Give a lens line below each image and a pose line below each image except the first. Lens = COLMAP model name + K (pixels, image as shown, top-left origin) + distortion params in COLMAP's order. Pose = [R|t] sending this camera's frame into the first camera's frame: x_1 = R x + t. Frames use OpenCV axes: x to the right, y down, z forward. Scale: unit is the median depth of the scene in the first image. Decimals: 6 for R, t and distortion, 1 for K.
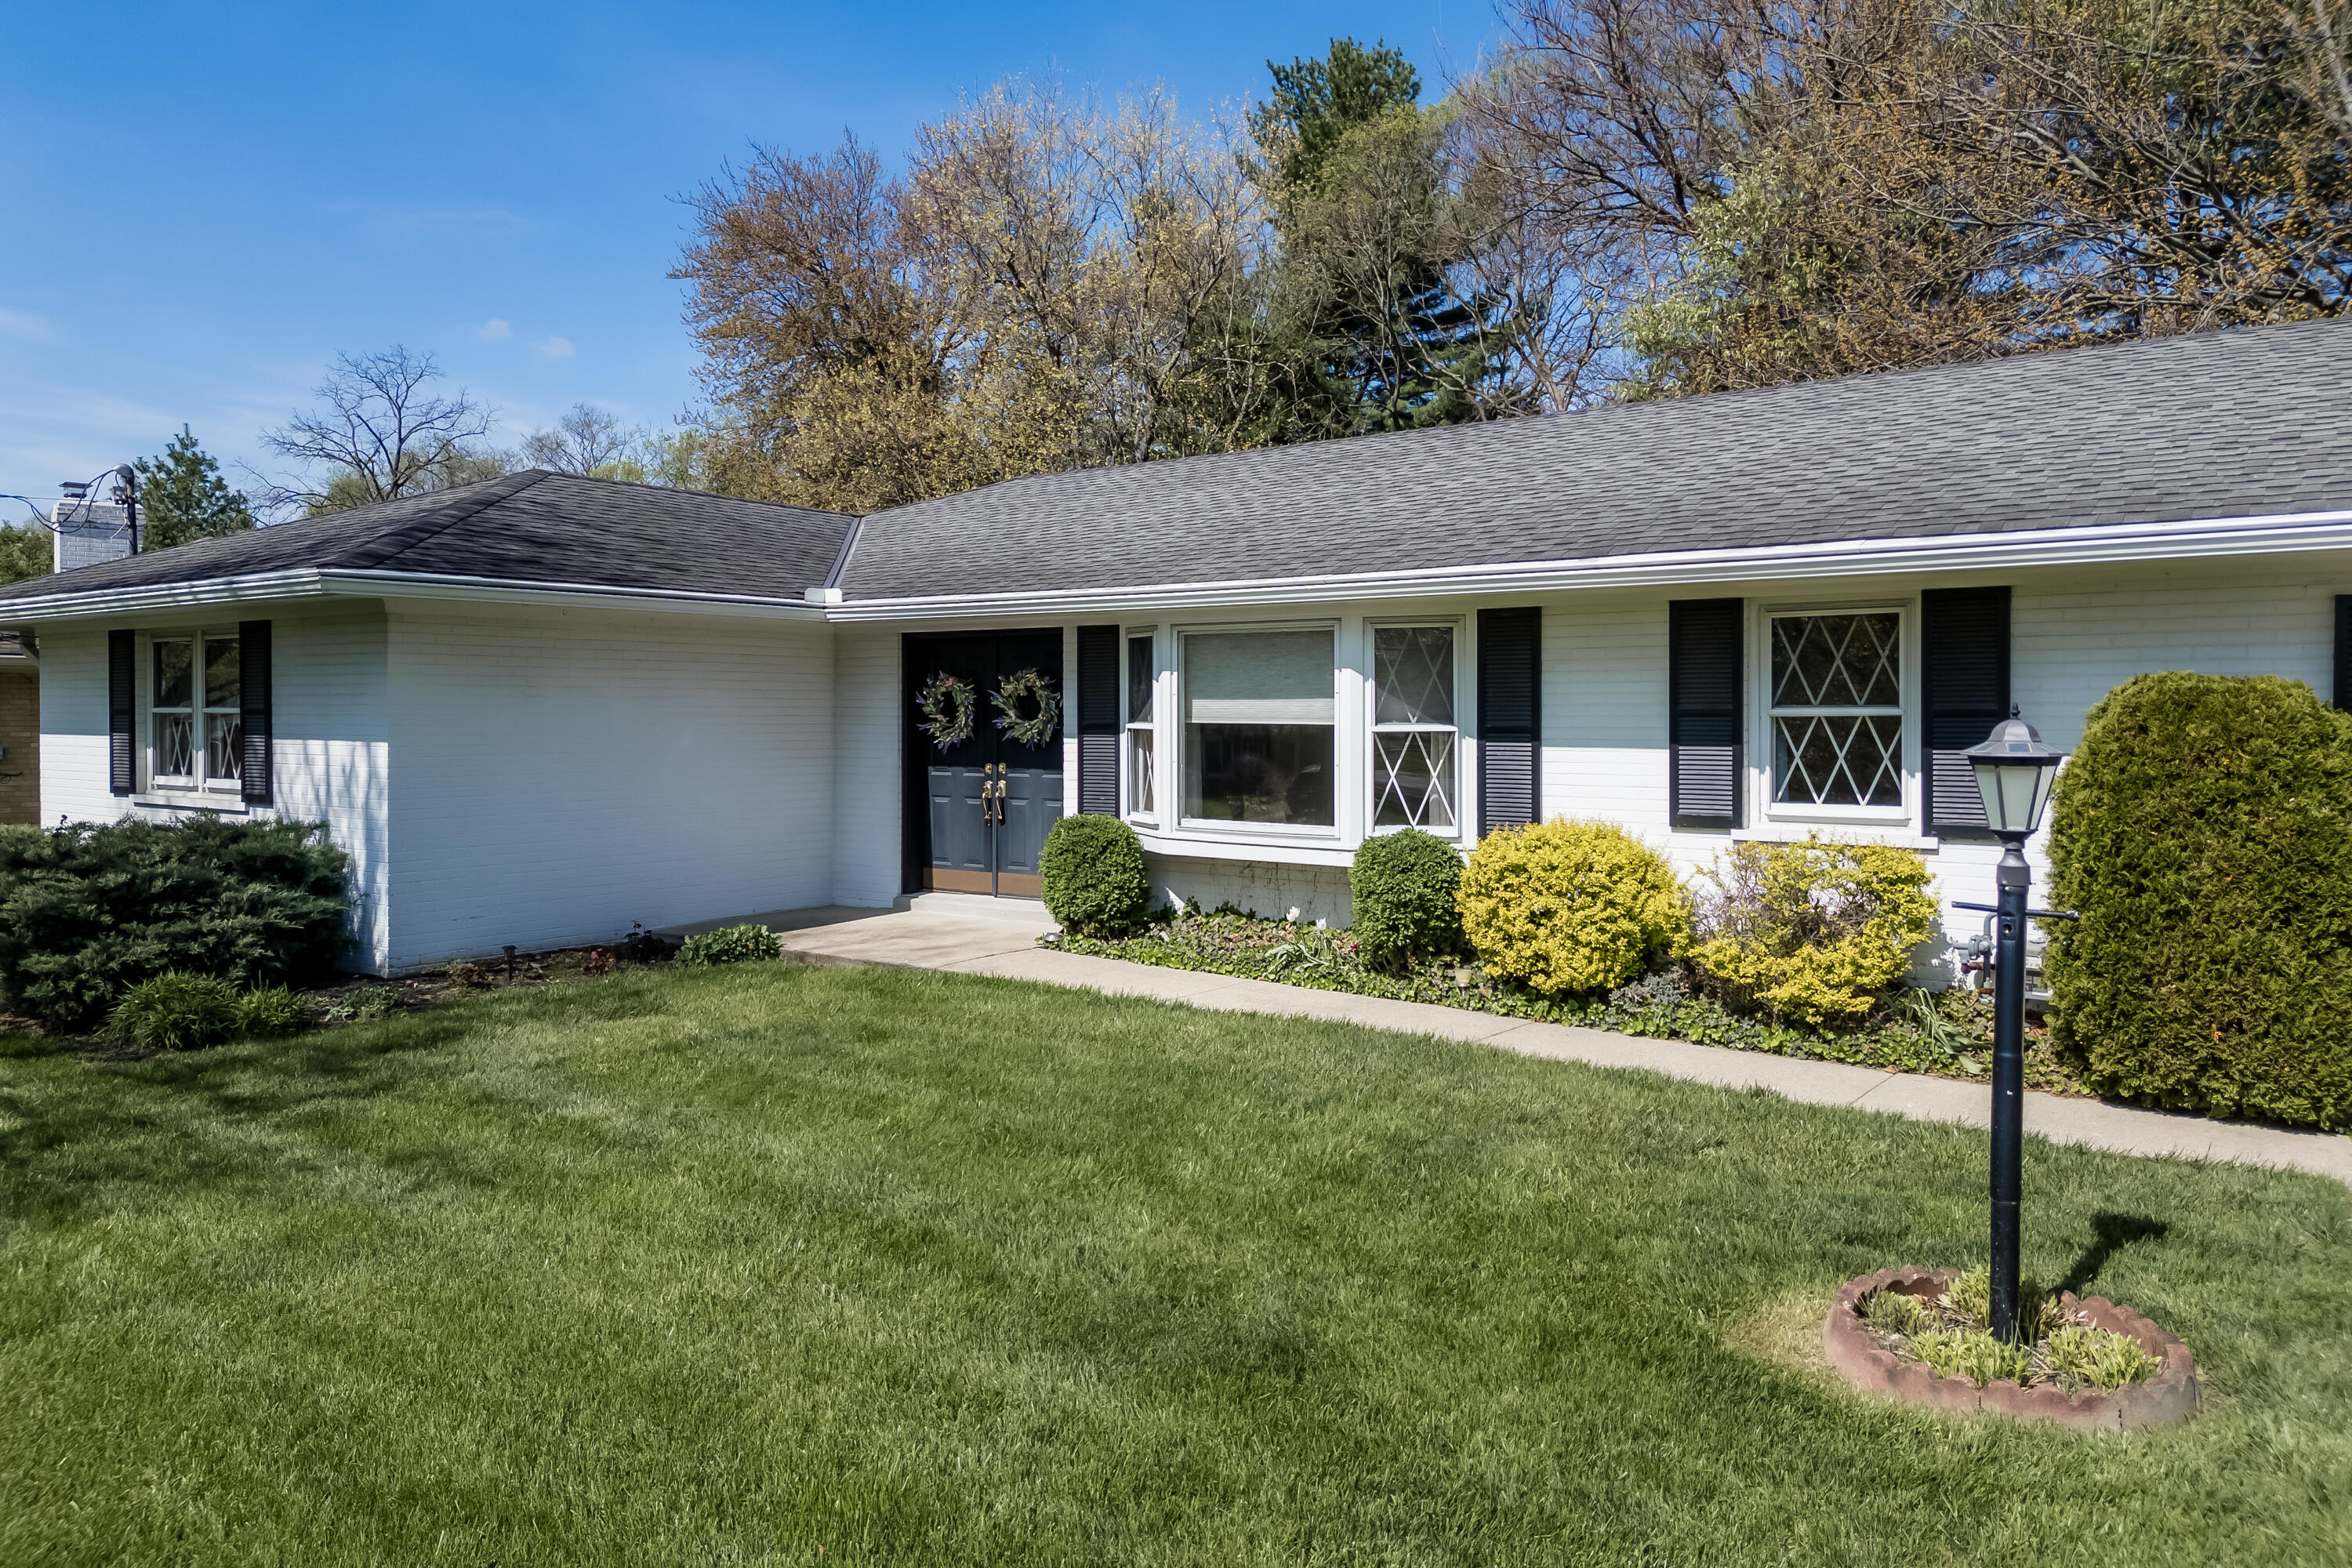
lens RADIAL K [[1558.4, 0, 1176.0], [0, 1558.4, 784.0], [0, 0, 1]] dist [0.053909, -0.053915]
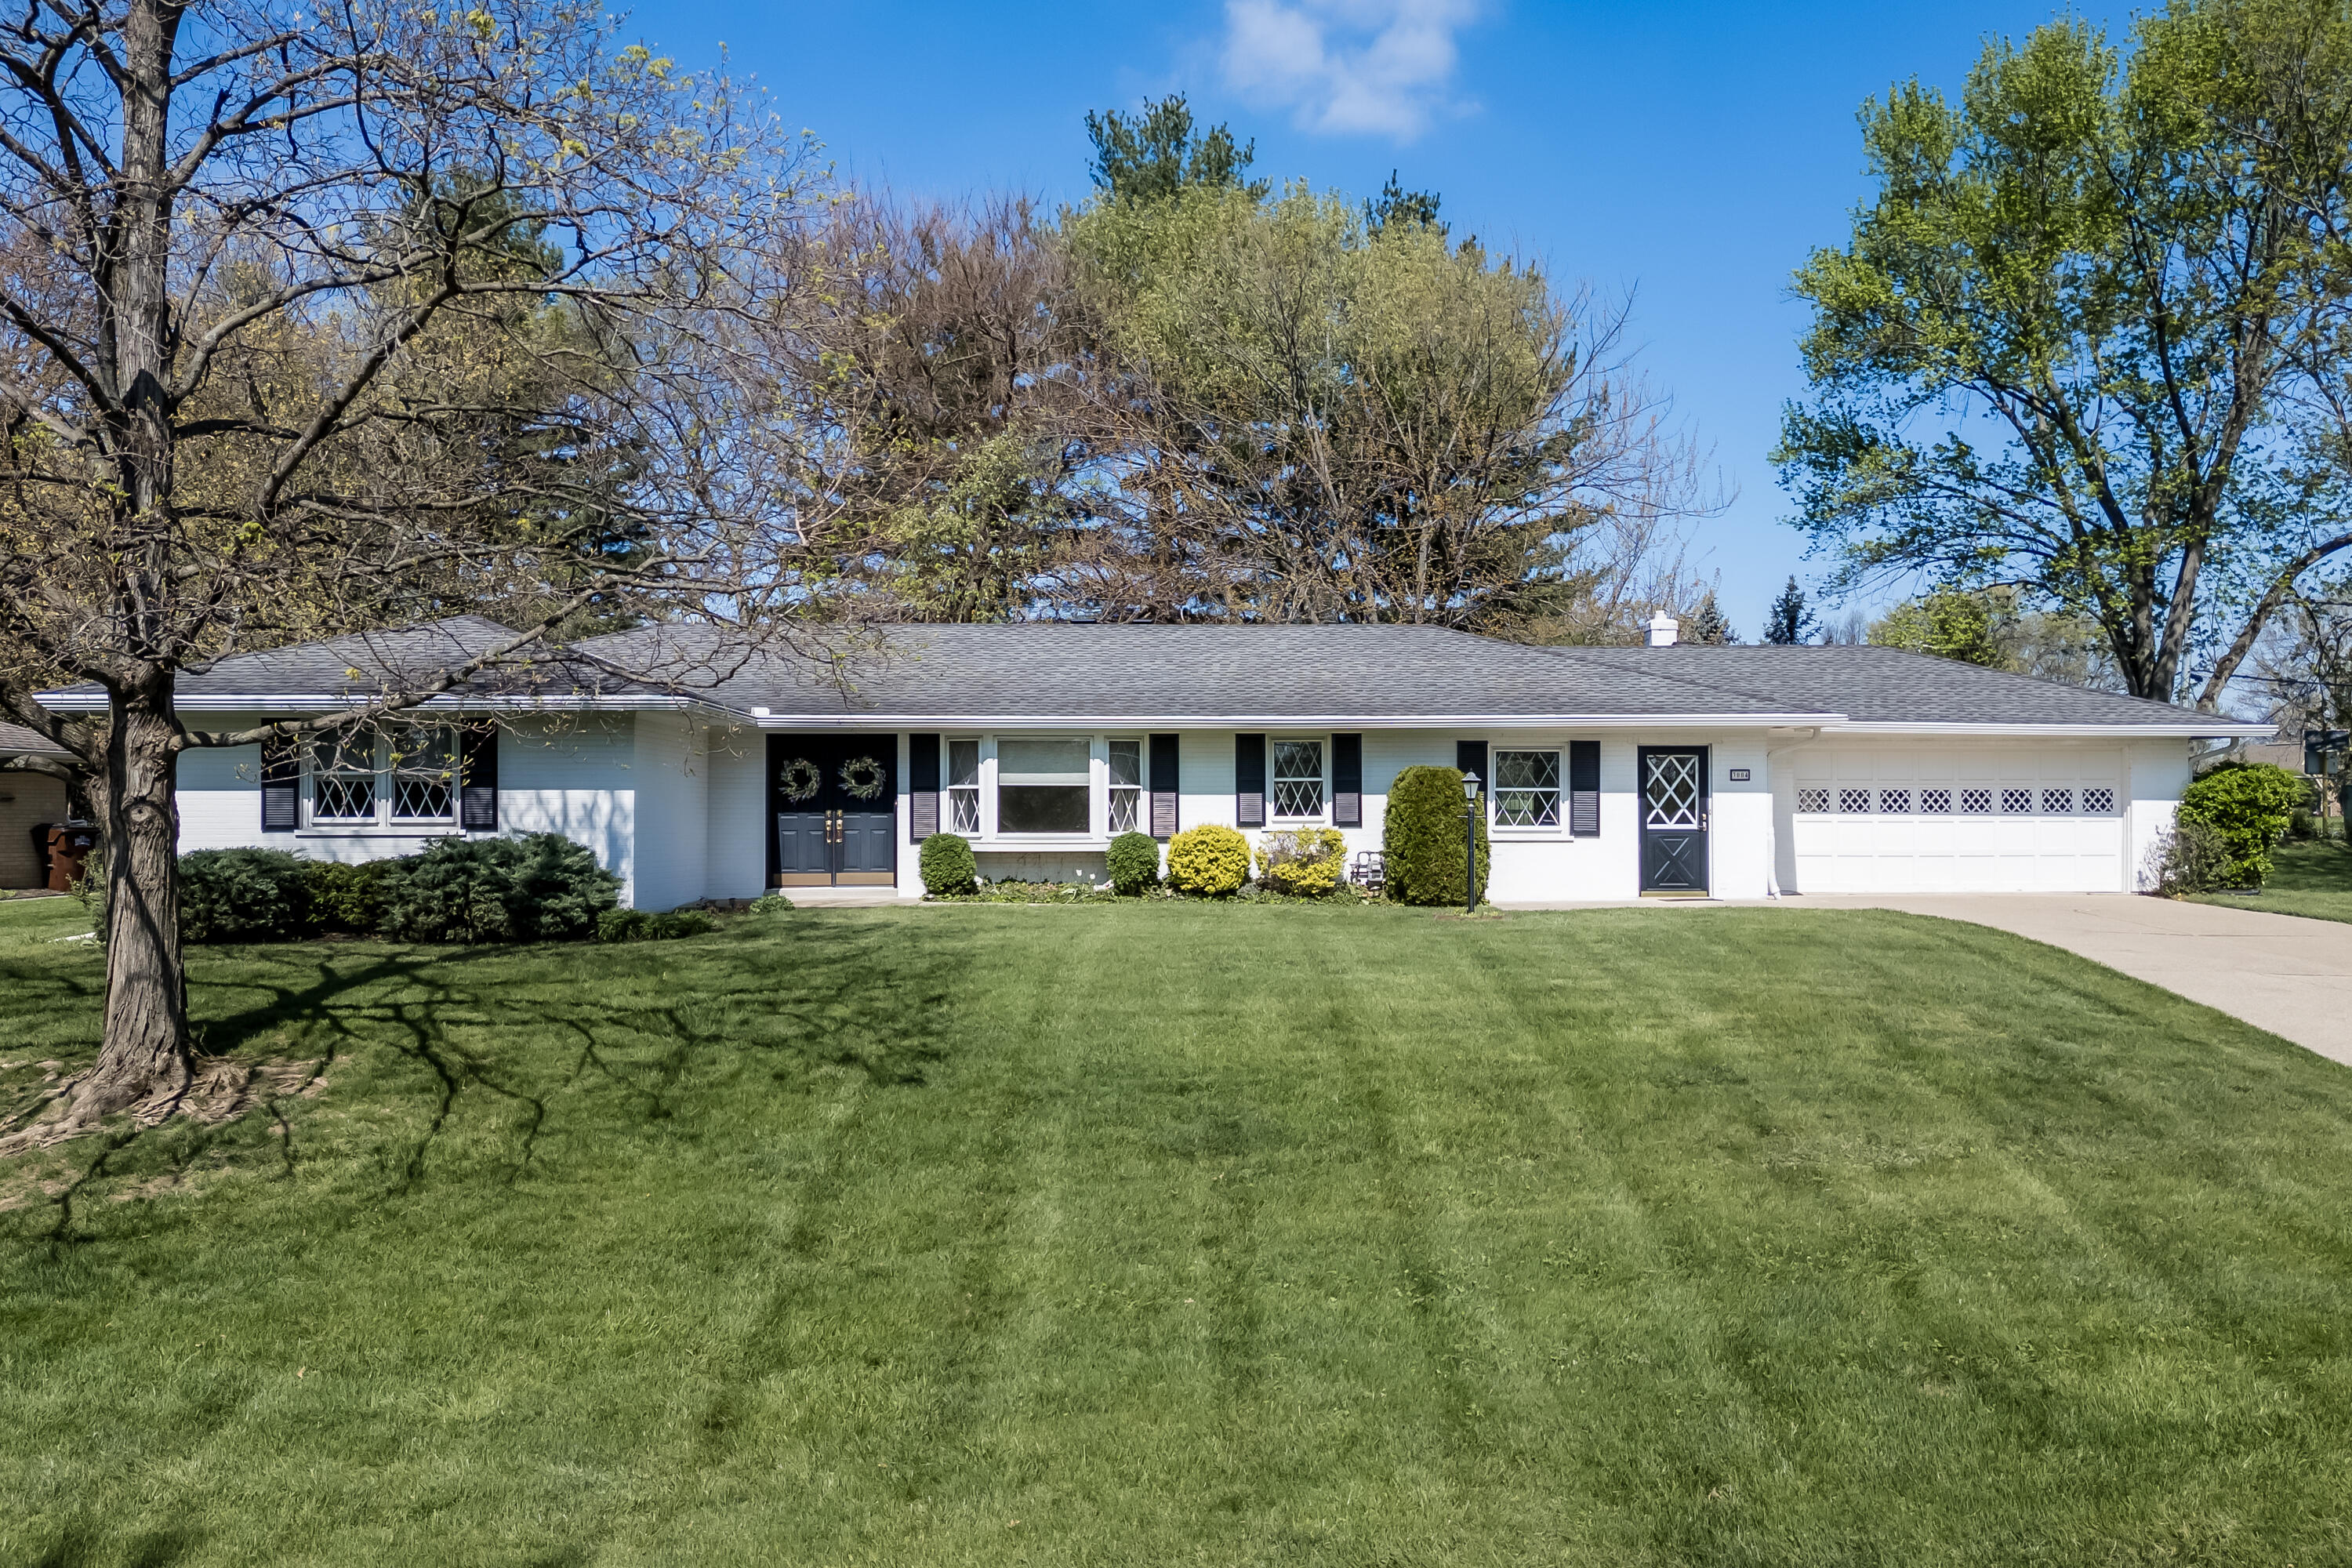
lens RADIAL K [[1597.5, 0, 1176.0], [0, 1597.5, 784.0], [0, 0, 1]] dist [0.051972, -0.058413]
pose [[0.816131, 0.010331, 0.577774, -1.056134], [0.027827, 0.997978, -0.057152, 0.088543], [-0.577196, 0.062721, 0.814193, -0.849745]]
